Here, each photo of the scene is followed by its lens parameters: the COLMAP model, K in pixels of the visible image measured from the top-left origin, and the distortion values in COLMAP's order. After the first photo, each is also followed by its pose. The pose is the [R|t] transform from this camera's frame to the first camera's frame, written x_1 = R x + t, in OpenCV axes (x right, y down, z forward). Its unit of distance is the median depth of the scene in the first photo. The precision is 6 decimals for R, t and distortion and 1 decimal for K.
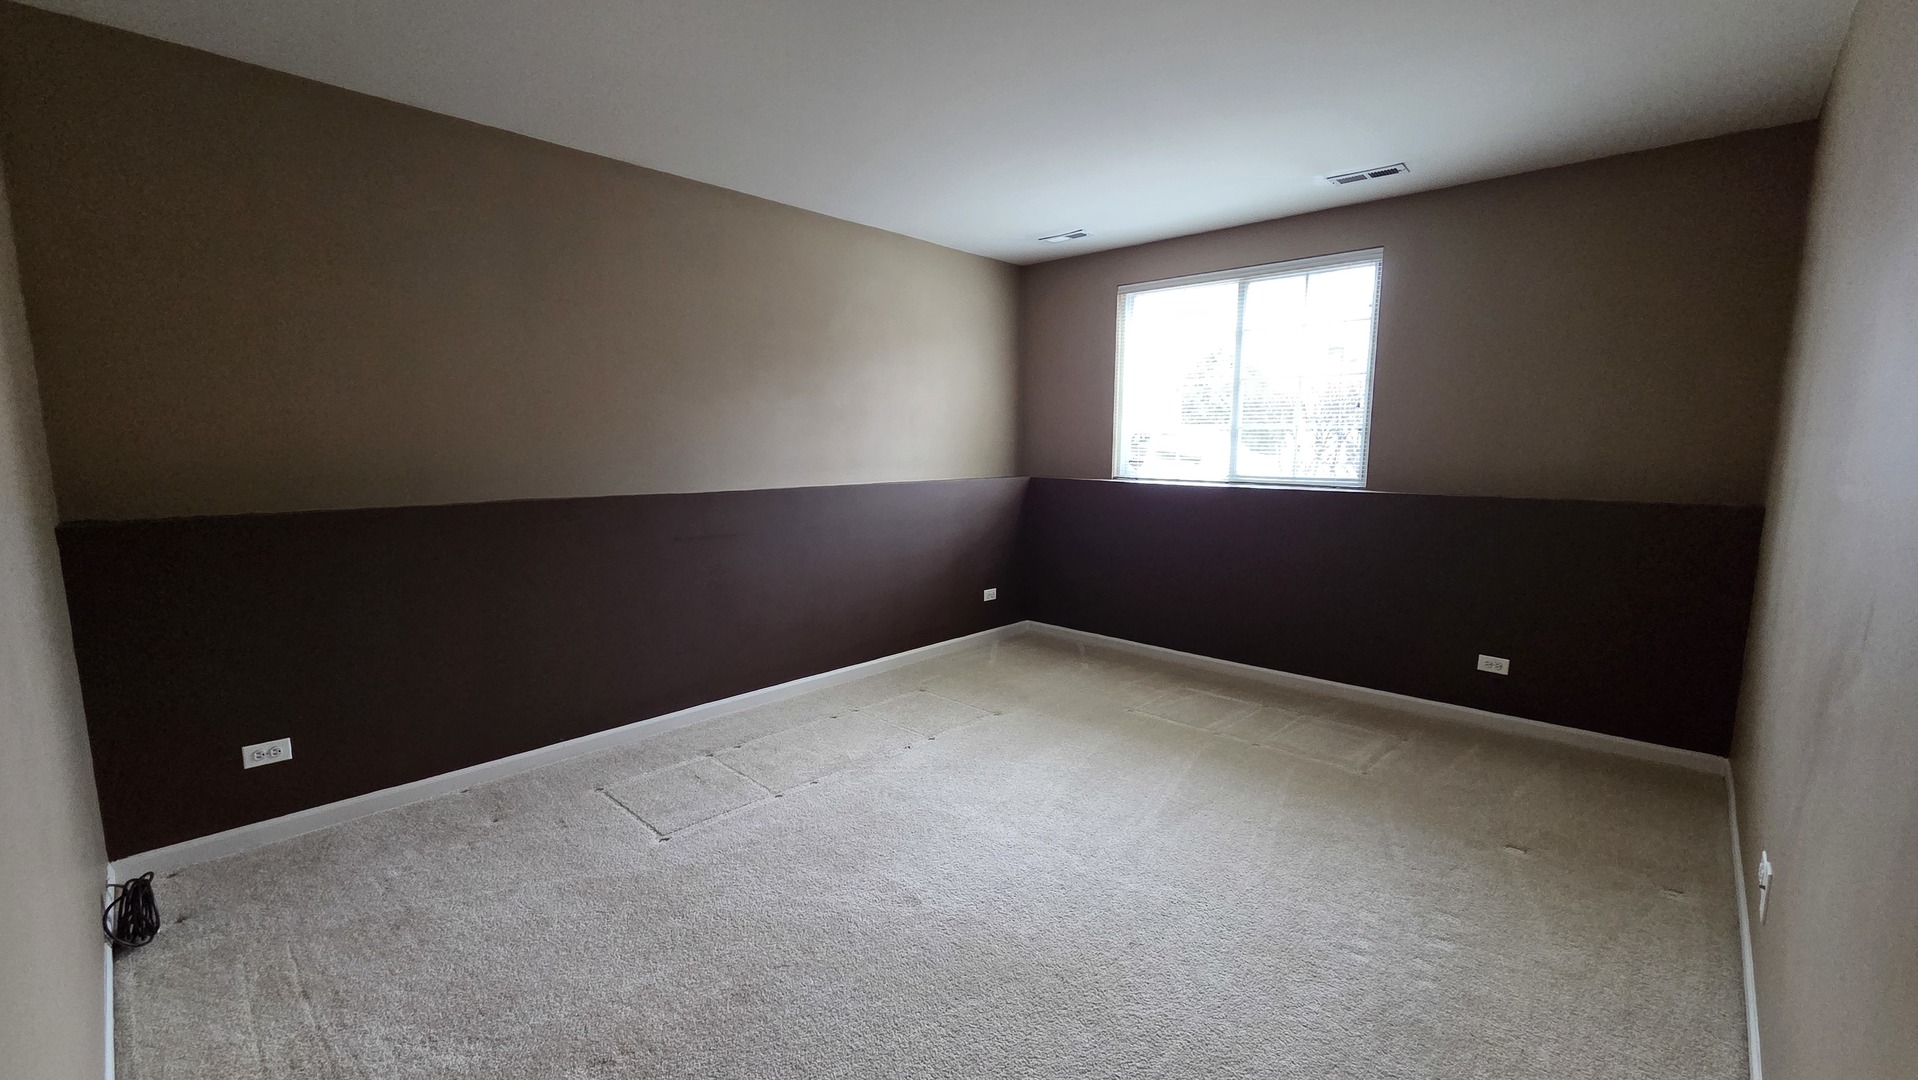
lens RADIAL K [[787.2, 0, 953.5], [0, 787.2, 553.4], [0, 0, 1]] dist [-0.003697, -0.000614]
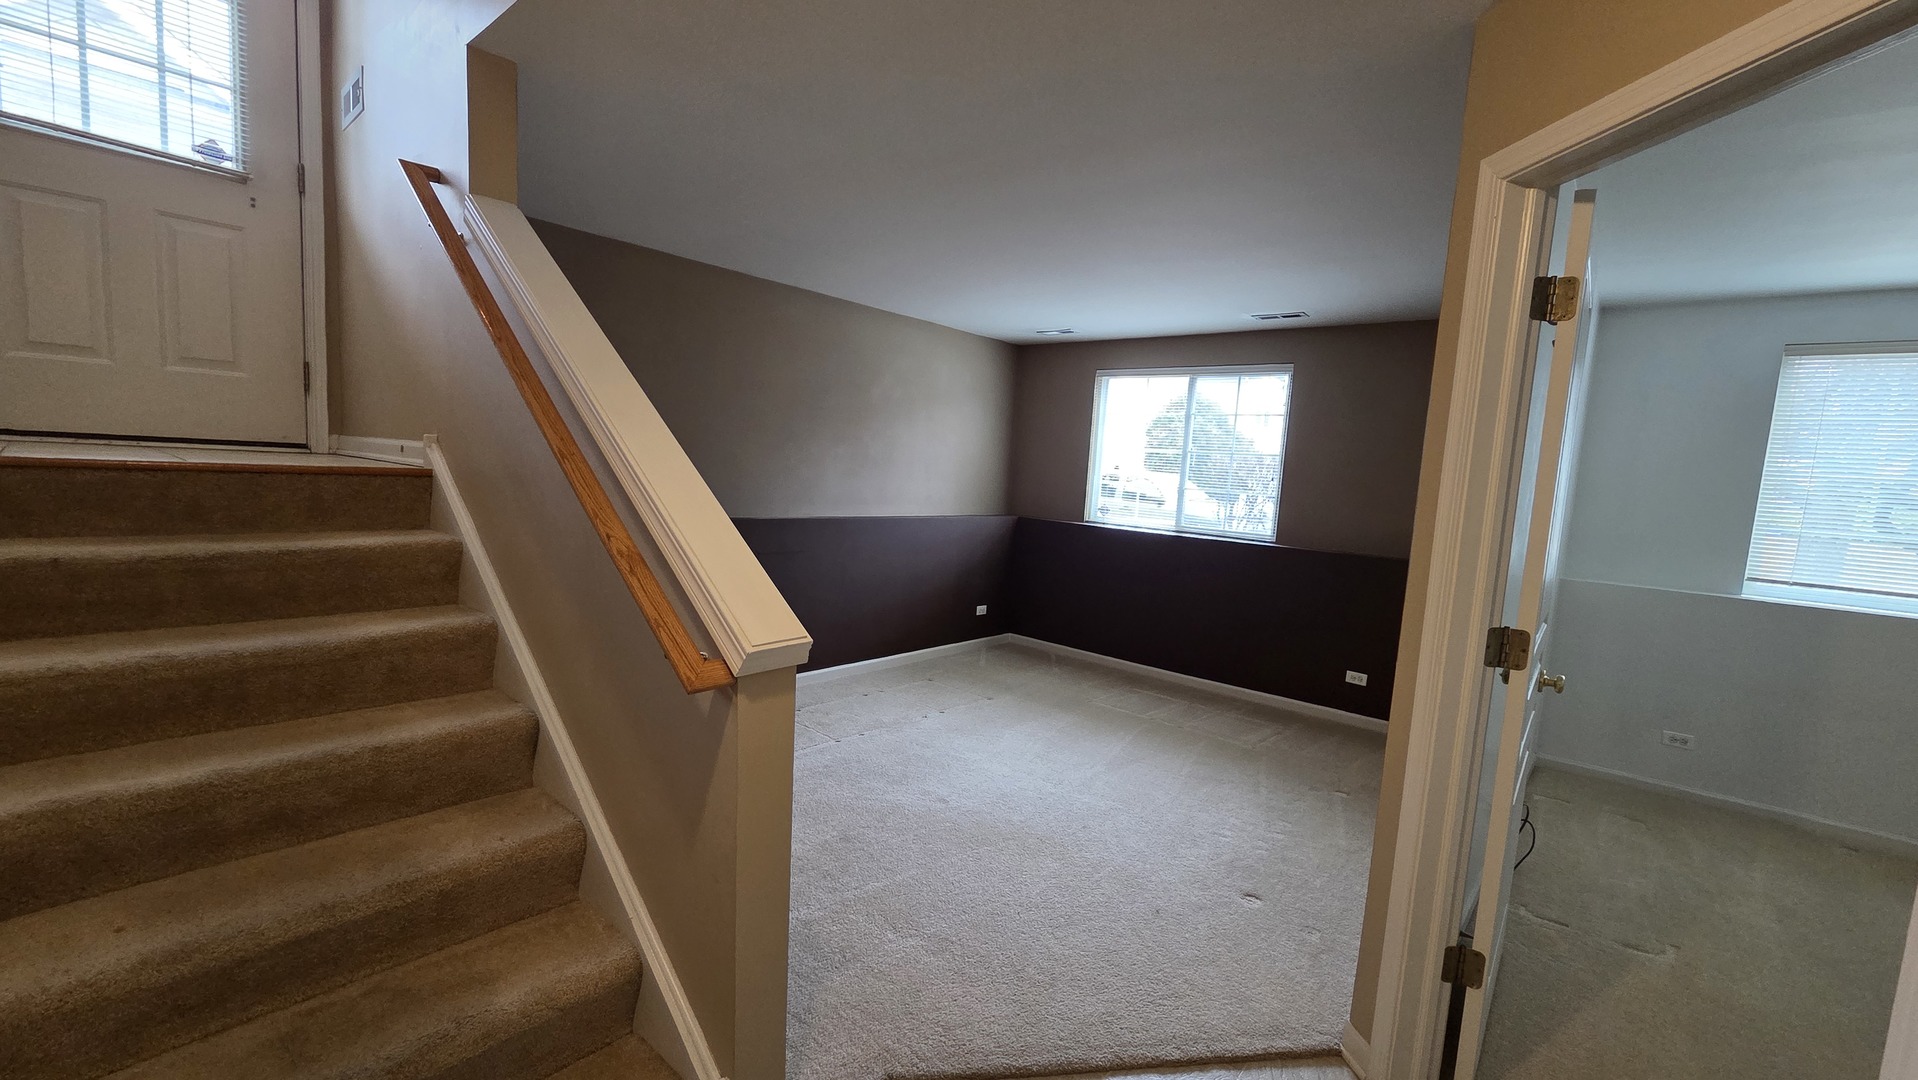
lens RADIAL K [[787.2, 0, 953.5], [0, 787.2, 553.4], [0, 0, 1]] dist [-0.003697, -0.000614]
pose [[0.997678, 0.055103, 0.040037, -0.077841], [-0.053889, 0.998072, -0.030778, 0.005826], [-0.041656, 0.028549, 0.998724, -0.350857]]
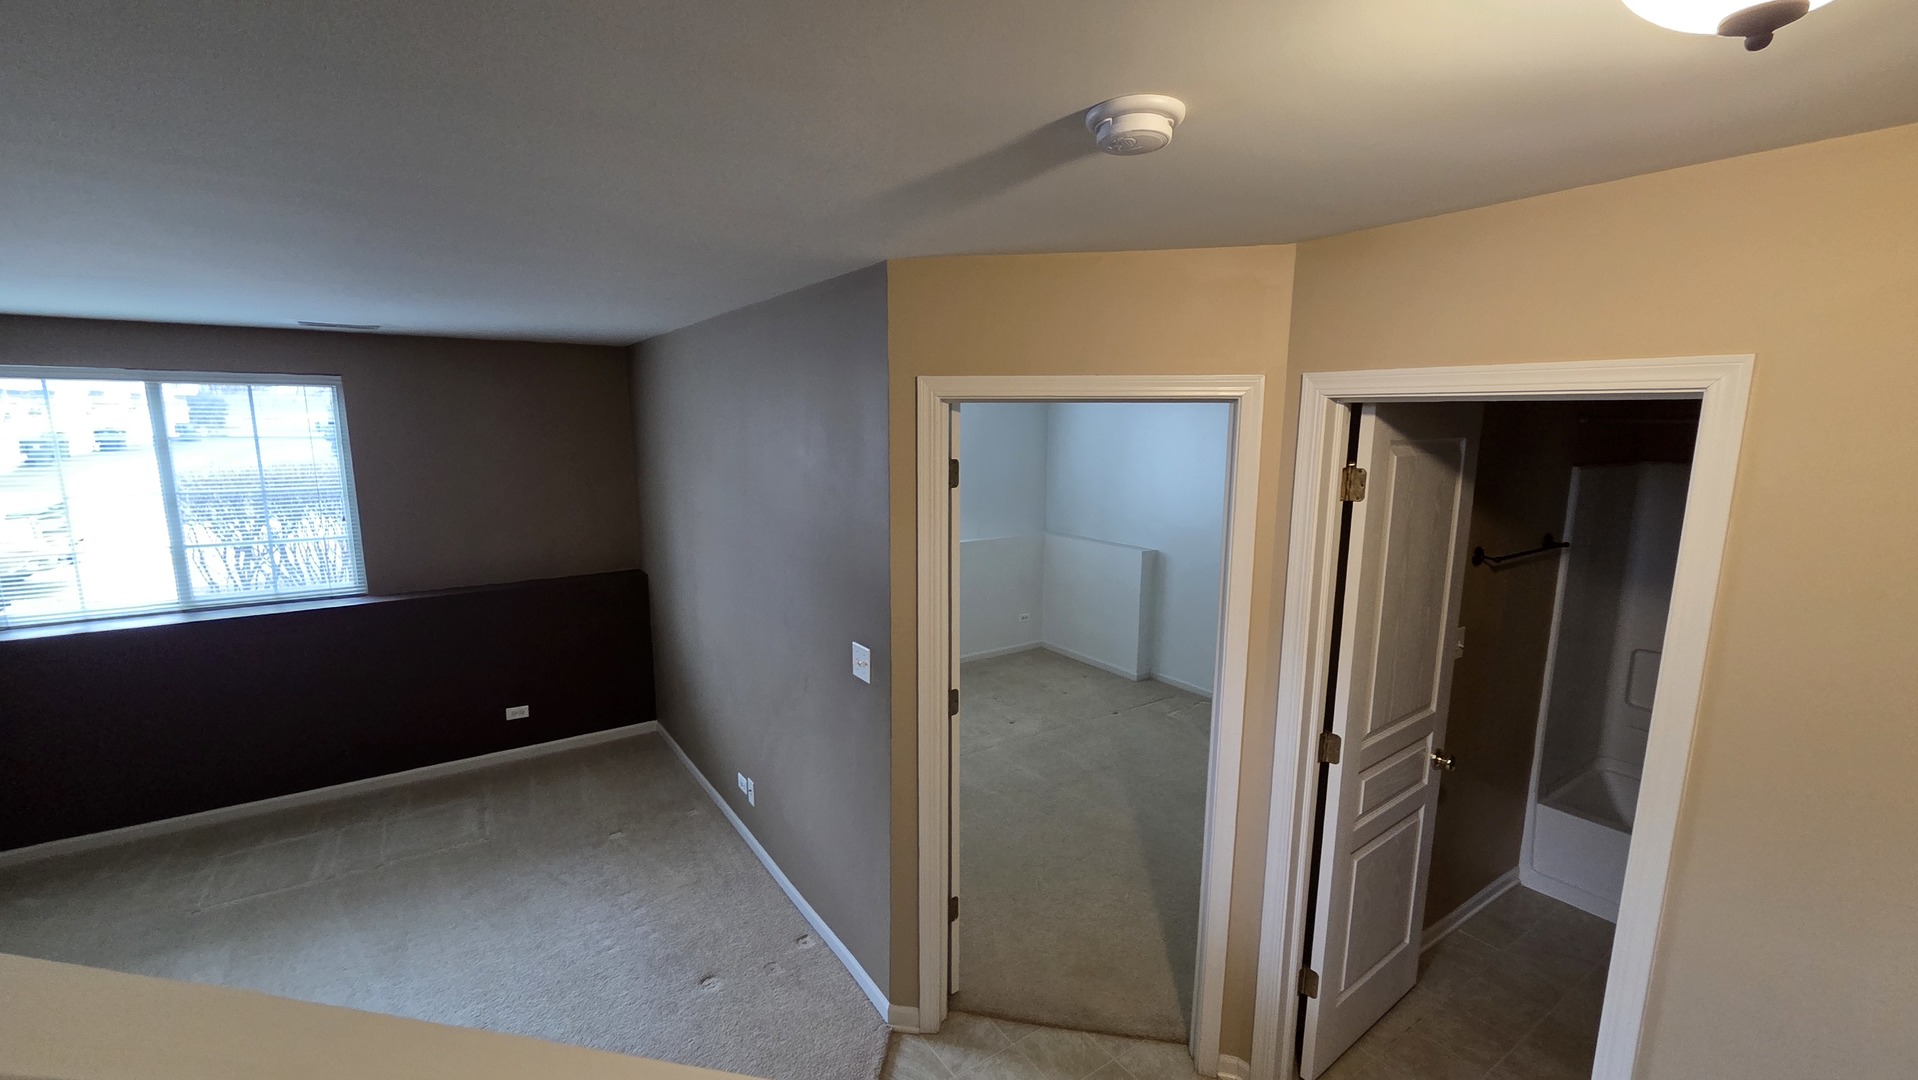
lens RADIAL K [[787.2, 0, 953.5], [0, 787.2, 553.4], [0, 0, 1]] dist [-0.003697, -0.000614]
pose [[0.214640, -0.164927, 0.962667, -0.401983], [0.133883, 0.981304, 0.138269, -0.215697], [-0.967474, 0.099207, 0.232708, -0.045442]]
